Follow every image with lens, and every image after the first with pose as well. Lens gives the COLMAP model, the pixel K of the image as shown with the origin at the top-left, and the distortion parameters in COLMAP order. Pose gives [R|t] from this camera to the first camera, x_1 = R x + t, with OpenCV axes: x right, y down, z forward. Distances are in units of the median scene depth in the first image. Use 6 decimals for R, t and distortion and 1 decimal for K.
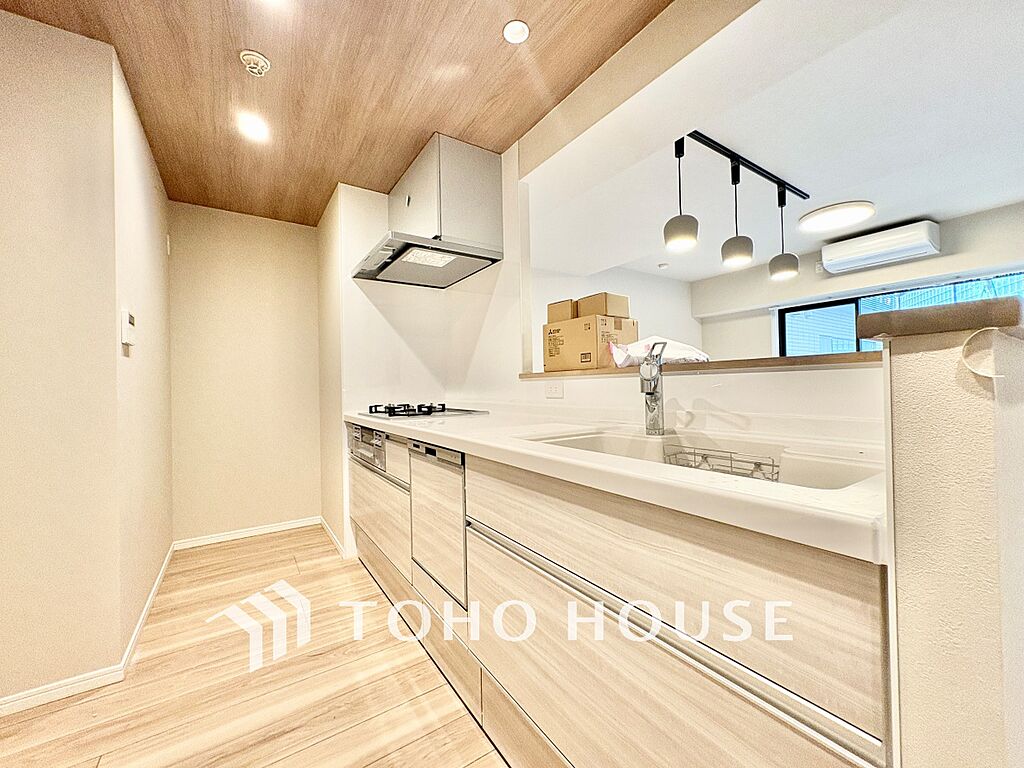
lens RADIAL K [[409.7, 0, 512.9], [0, 409.7, 383.1], [0, 0, 1]] dist [-0.000129, 0.000201]
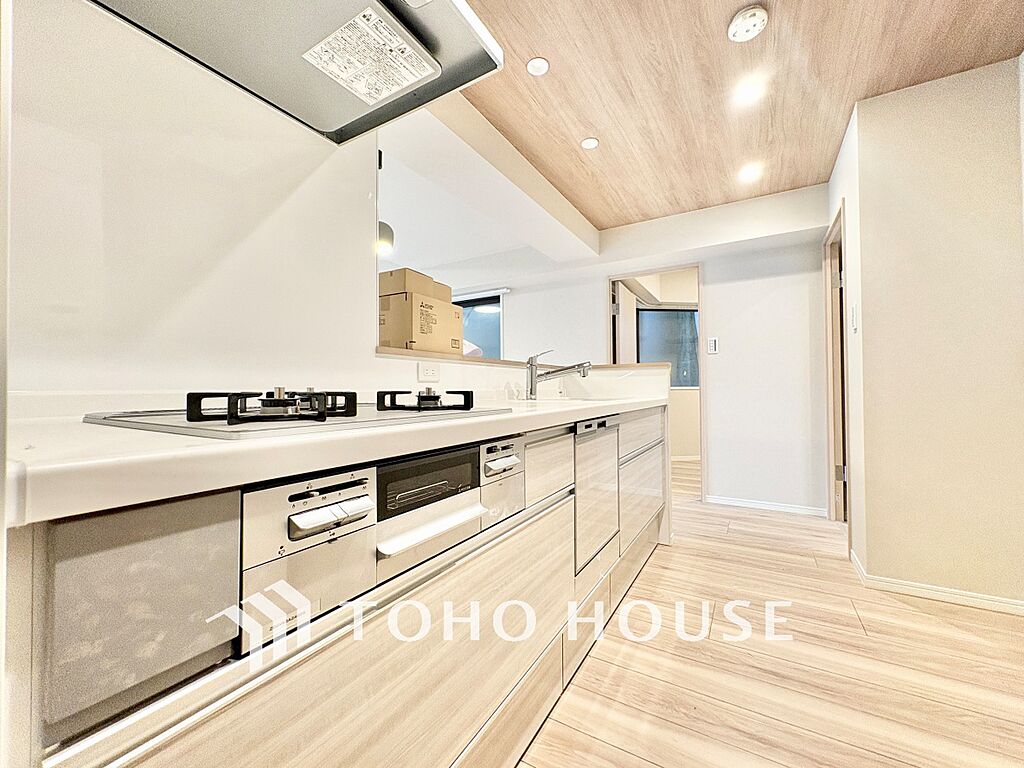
lens RADIAL K [[409.7, 0, 512.9], [0, 409.7, 383.1], [0, 0, 1]] dist [-0.000129, 0.000201]
pose [[-0.425962, 0.034051, 0.904100, -0.991873], [0.009644, 0.999406, -0.033097, 0.090008], [-0.904690, -0.005379, -0.426037, 1.562907]]
